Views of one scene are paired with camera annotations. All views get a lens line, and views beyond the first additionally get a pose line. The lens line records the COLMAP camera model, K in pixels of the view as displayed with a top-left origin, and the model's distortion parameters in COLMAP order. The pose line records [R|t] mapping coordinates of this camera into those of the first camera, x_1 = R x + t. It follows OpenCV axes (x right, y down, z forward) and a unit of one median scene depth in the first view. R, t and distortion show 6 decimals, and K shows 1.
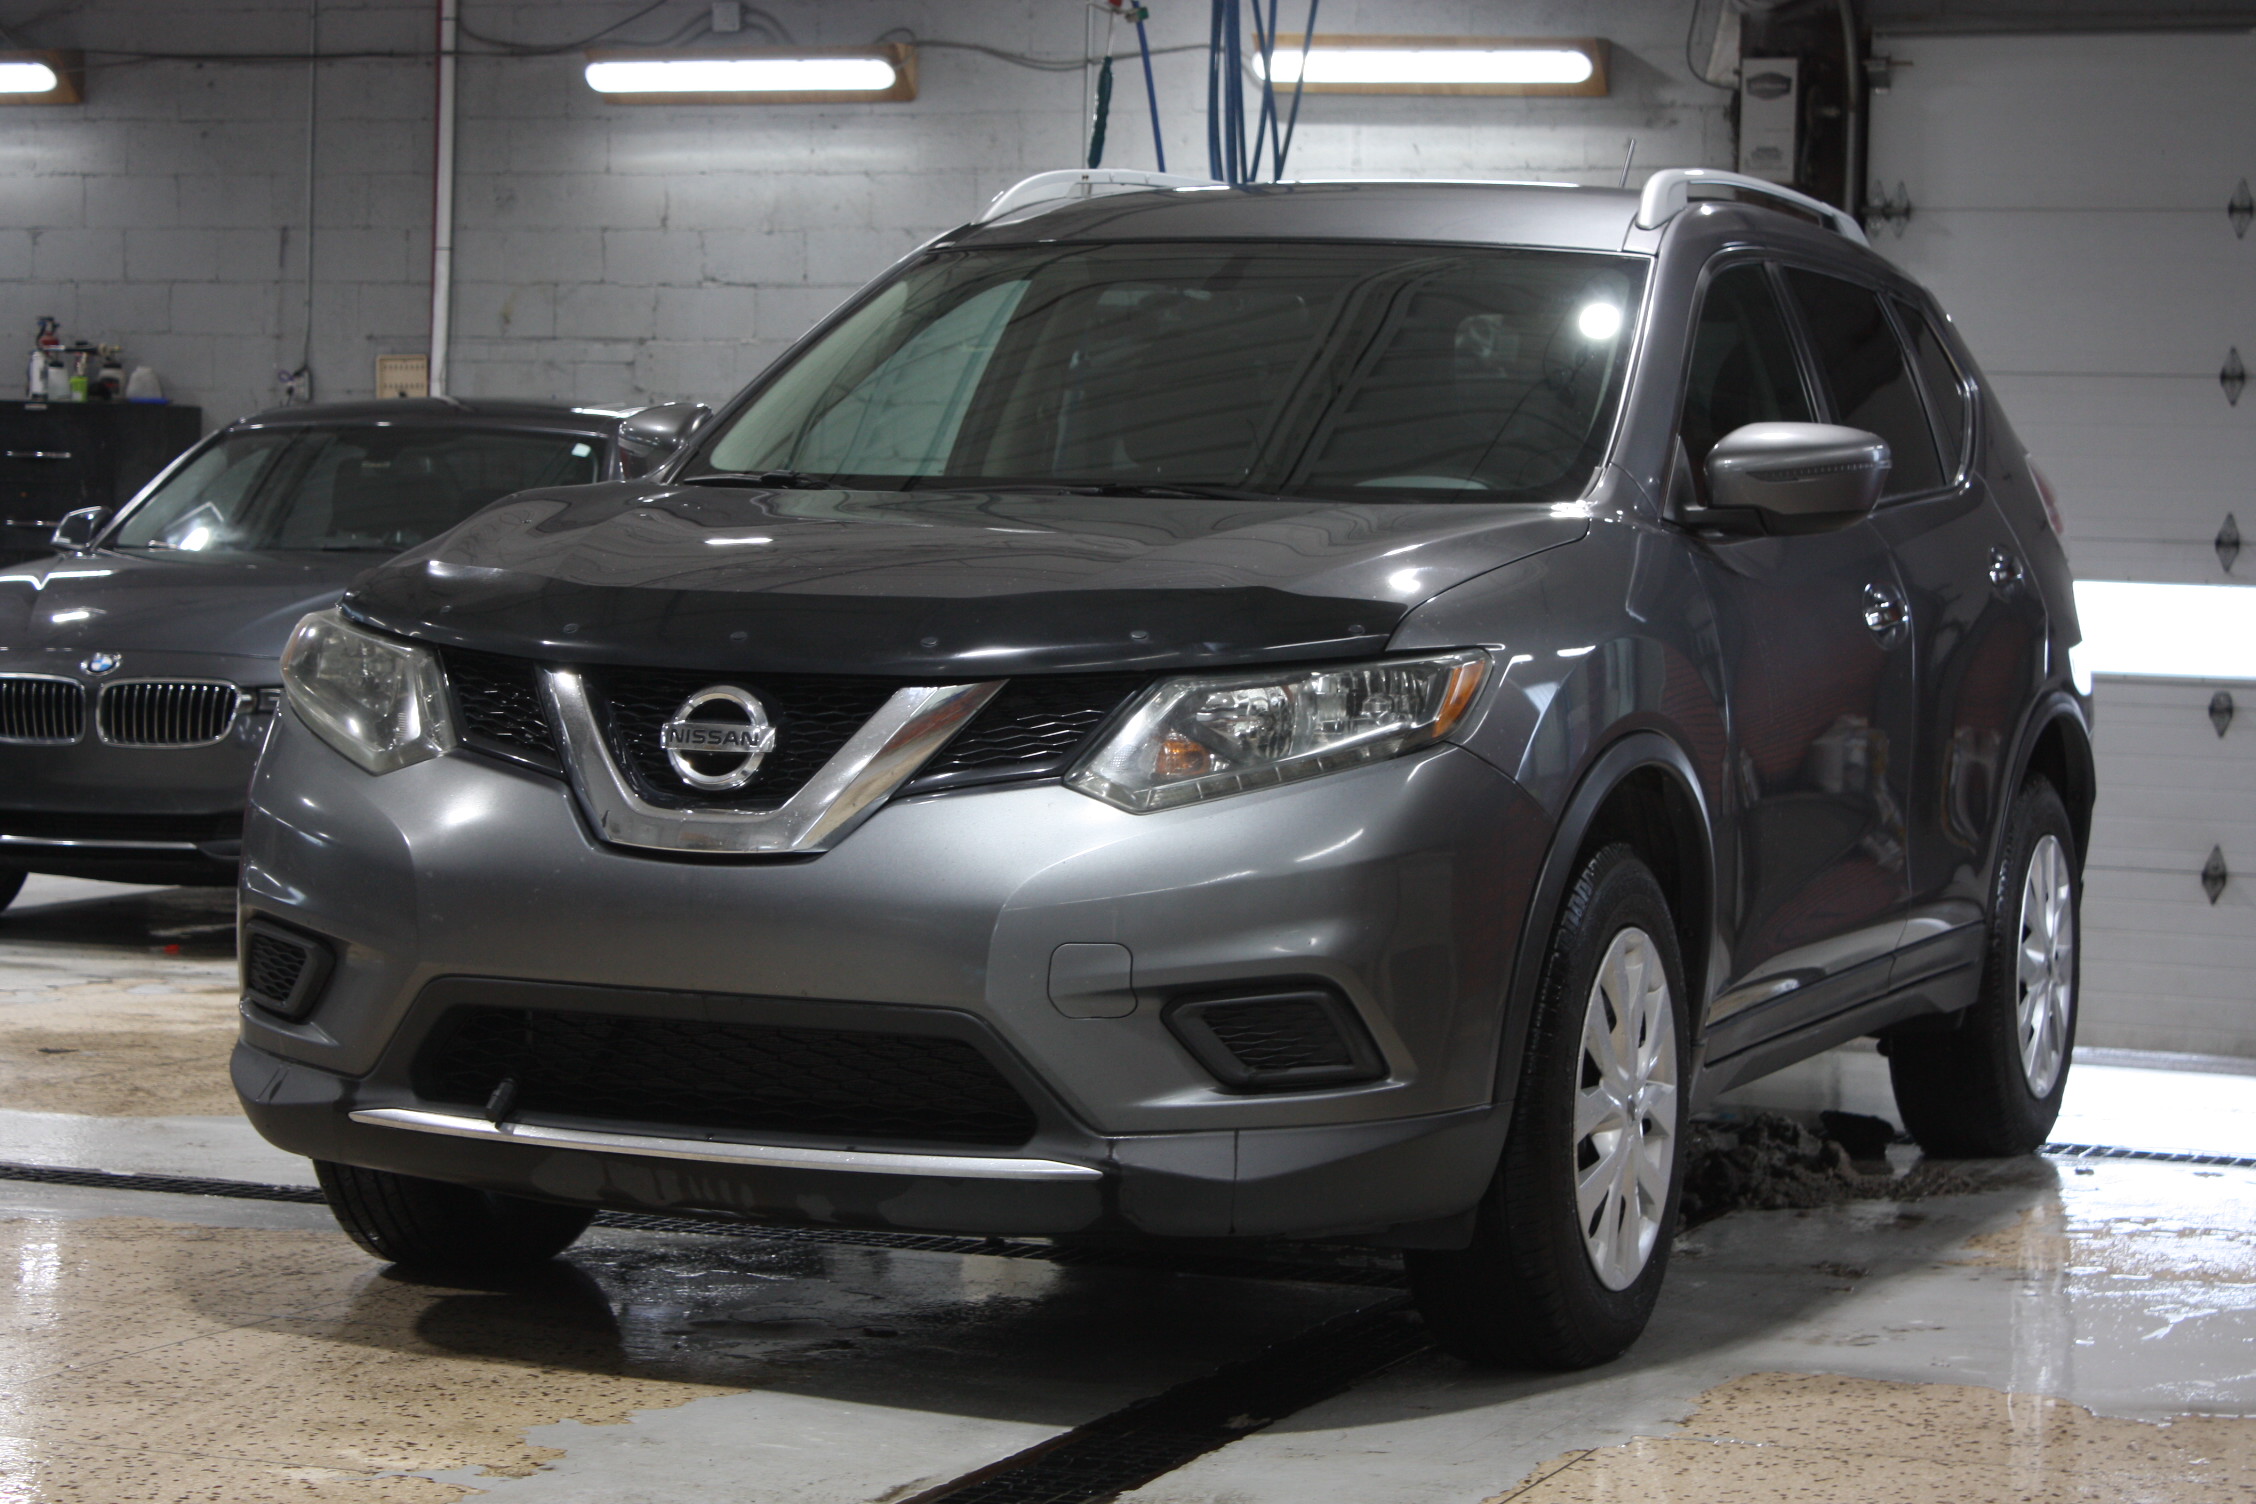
lens RADIAL K [[5234.4, 0, 1128.3], [0, 5234.4, 749.6], [0, 0, 1]] dist [0.075102, 0.000000]
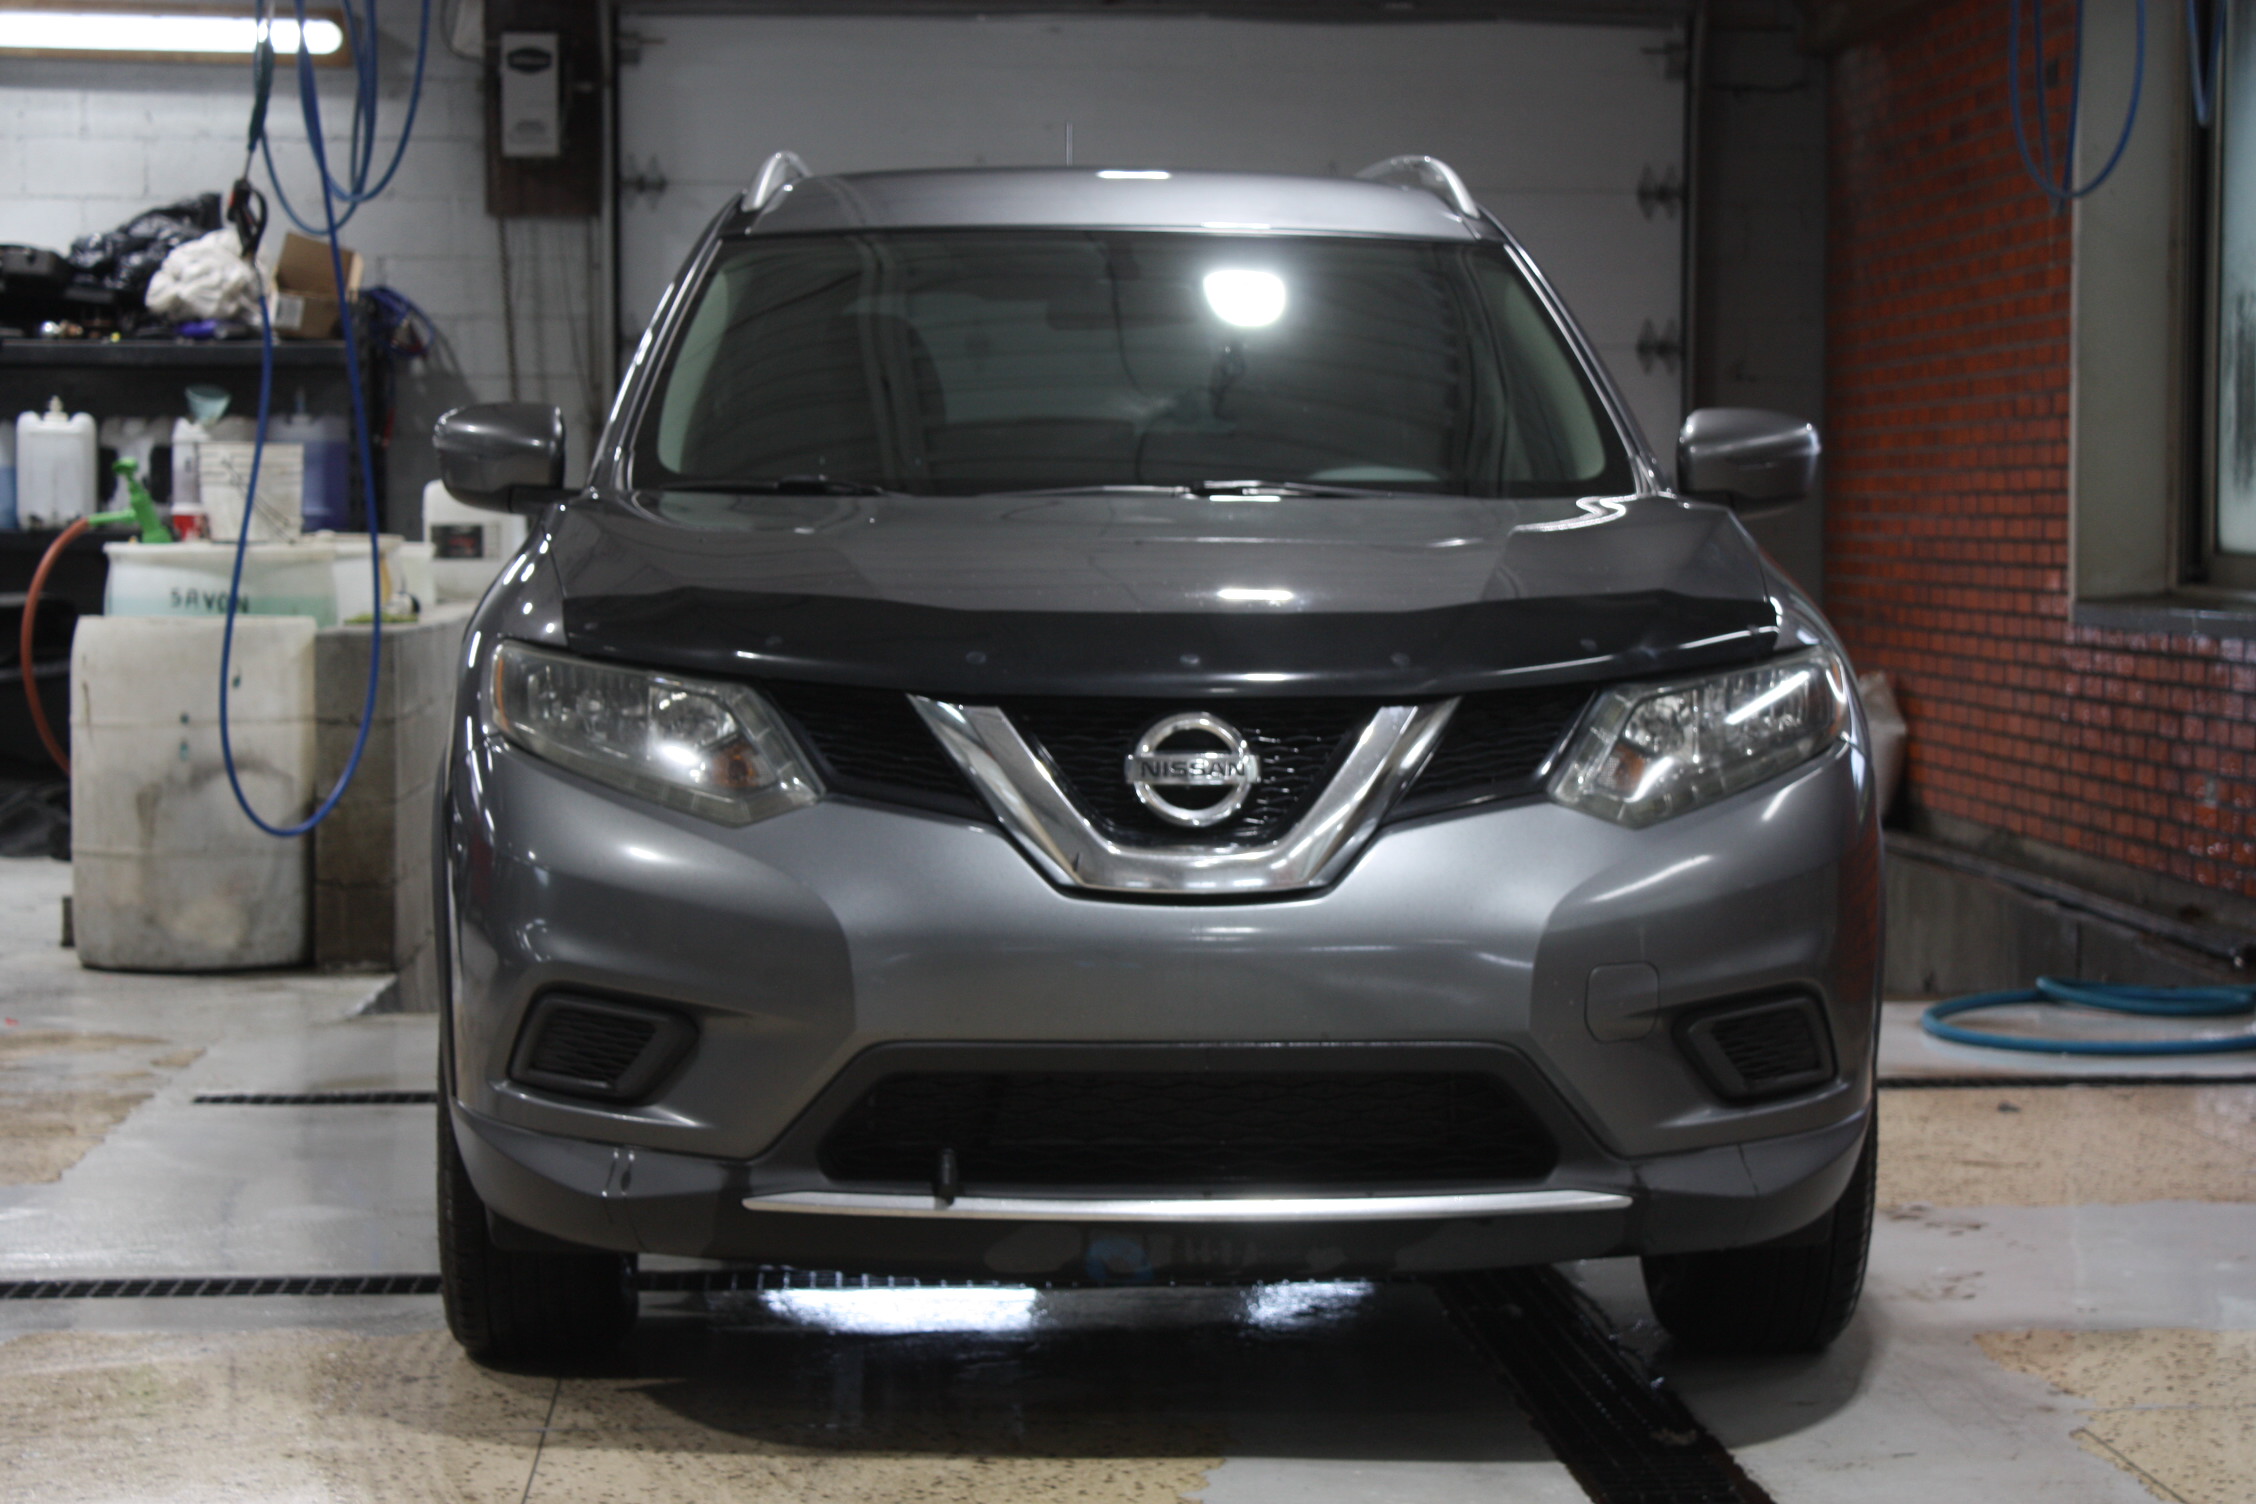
lens RADIAL K [[4921.2, 0, 1128.2], [0, 4921.2, 754.9], [0, 0, 1]] dist [0.027825, 0.000000]
pose [[0.902960, -0.045401, 0.427320, -0.449293], [0.038394, 0.998950, 0.025005, -0.026528], [-0.428007, -0.006172, 0.903755, 0.201178]]
